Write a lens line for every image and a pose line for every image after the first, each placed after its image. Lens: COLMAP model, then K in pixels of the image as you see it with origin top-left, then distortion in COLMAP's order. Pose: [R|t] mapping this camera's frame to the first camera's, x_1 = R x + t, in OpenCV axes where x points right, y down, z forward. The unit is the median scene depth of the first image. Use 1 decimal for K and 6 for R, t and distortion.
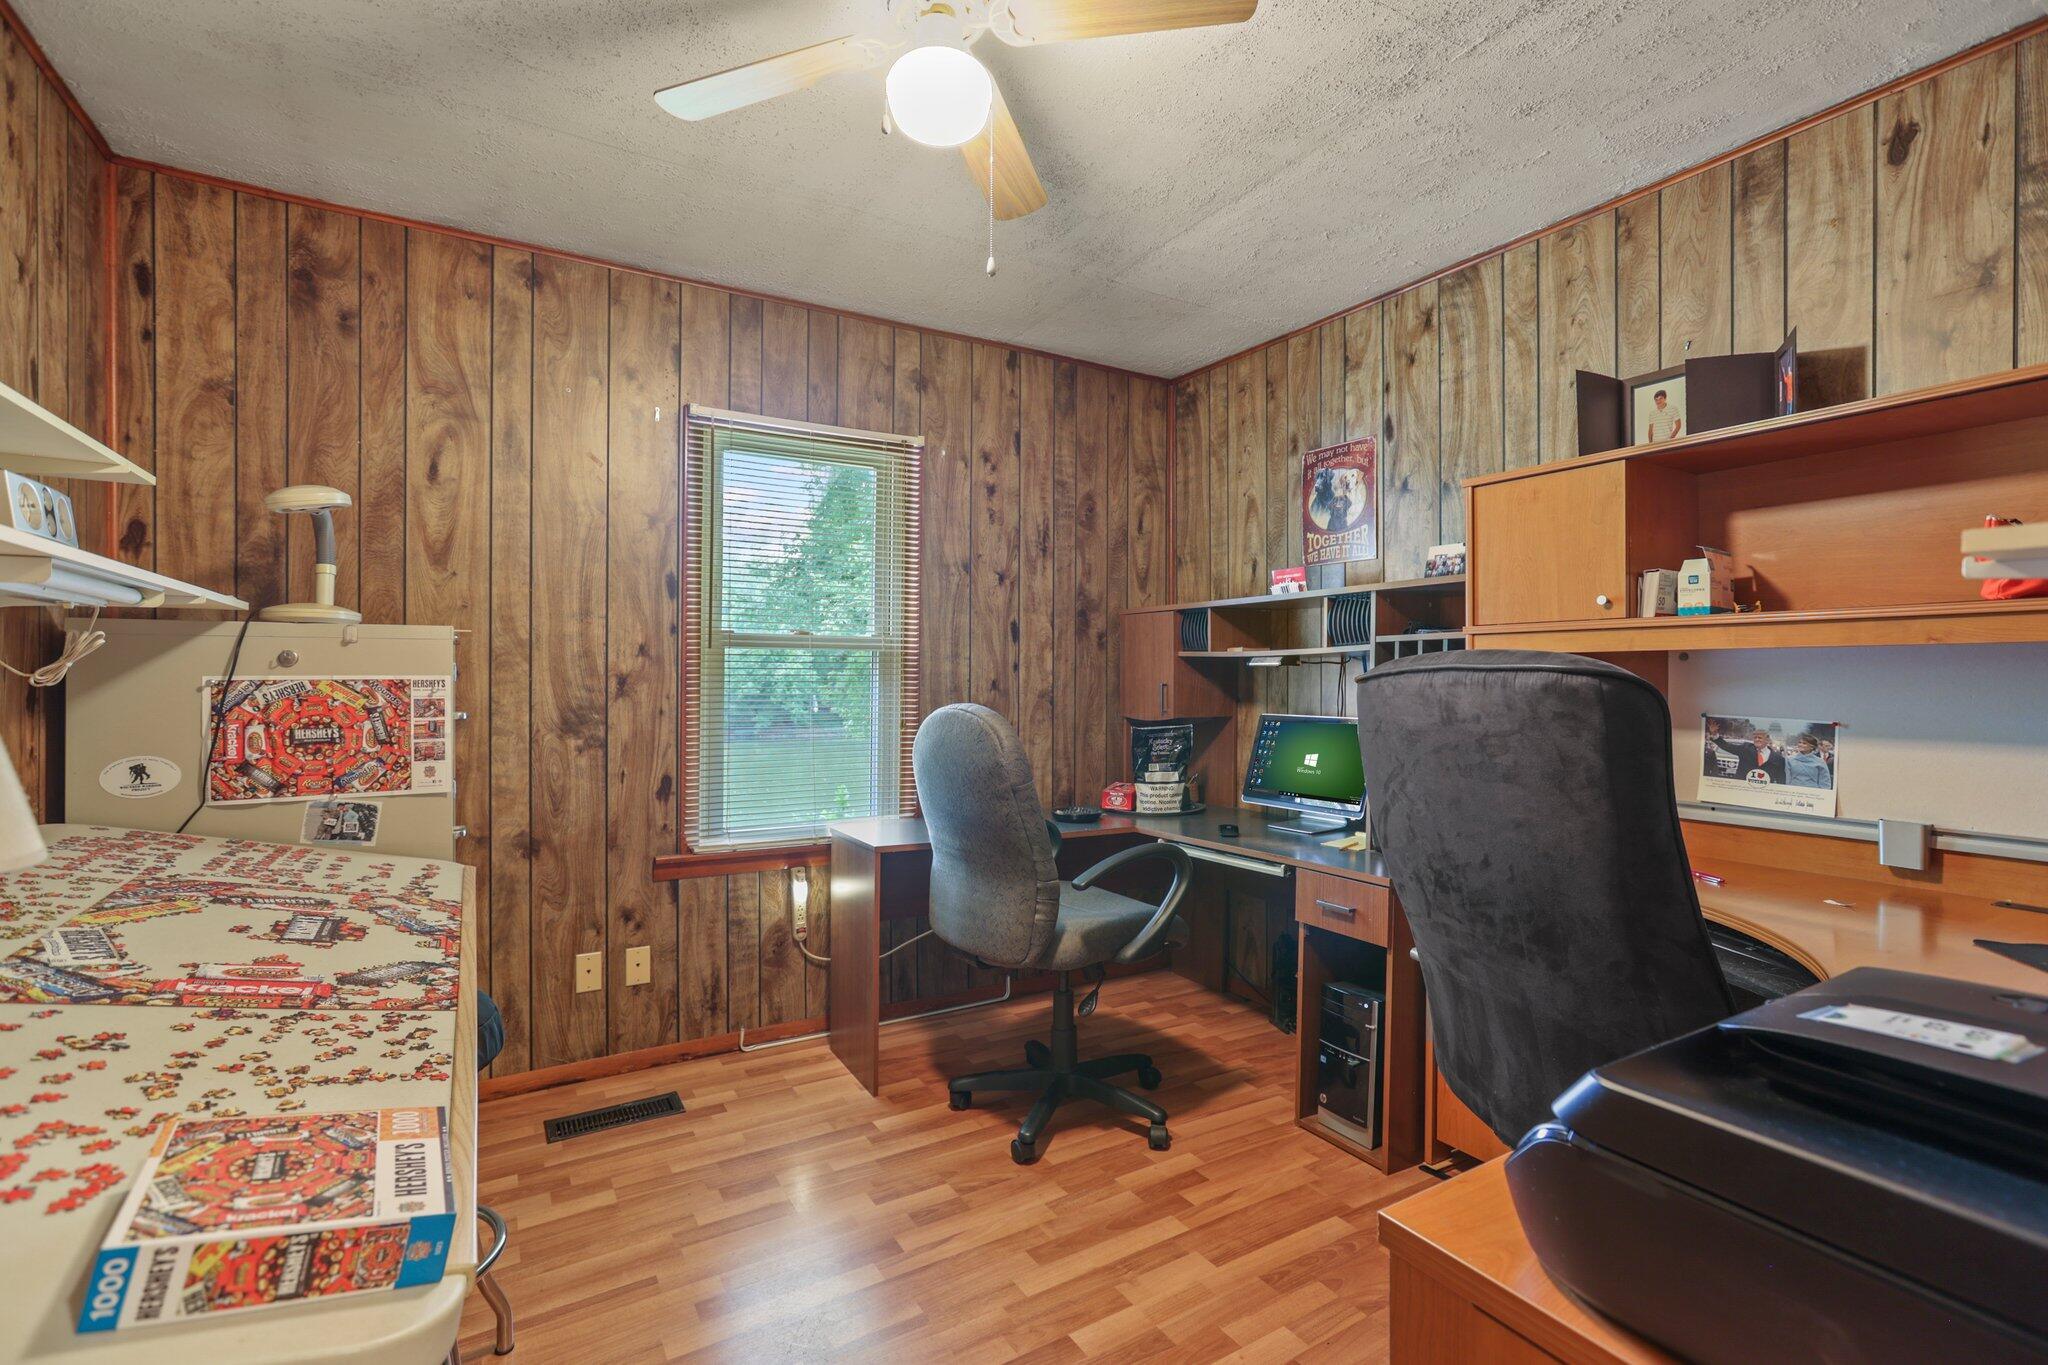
lens RADIAL K [[897.6, 0, 1024.0], [0, 897.6, 682.5], [0, 0, 1]] dist [0.001397, 0.000875]
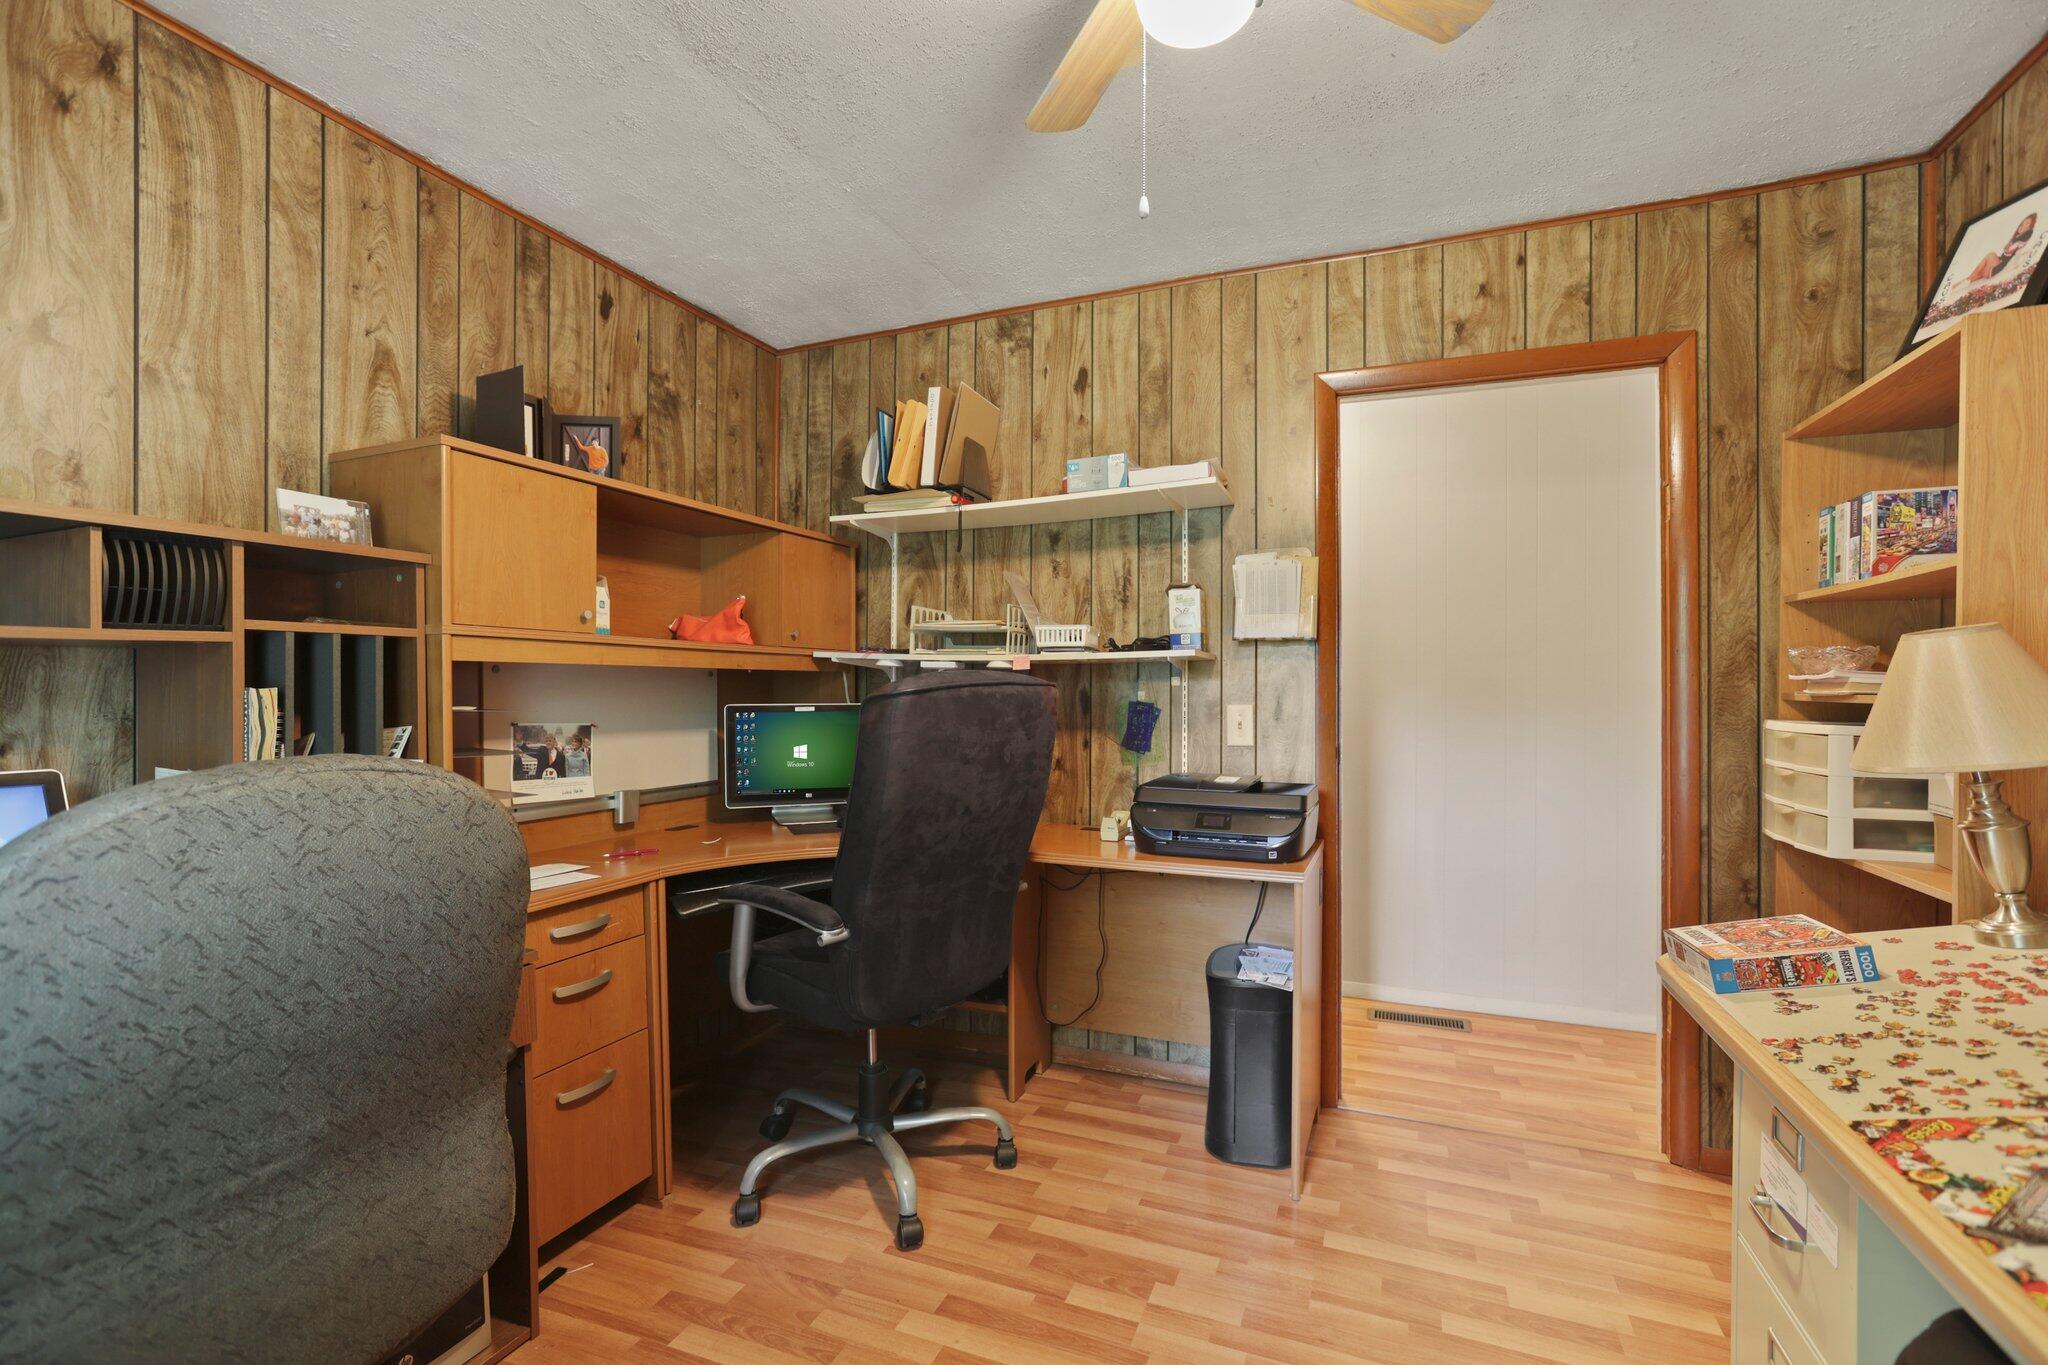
lens RADIAL K [[897.6, 0, 1024.0], [0, 897.6, 682.5], [0, 0, 1]] dist [0.001397, 0.000875]
pose [[-0.583135, 0.001949, 0.812373, -0.448346], [0.000373, 0.999998, -0.002131, -0.010593], [-0.812375, -0.000939, -0.583134, 1.090175]]
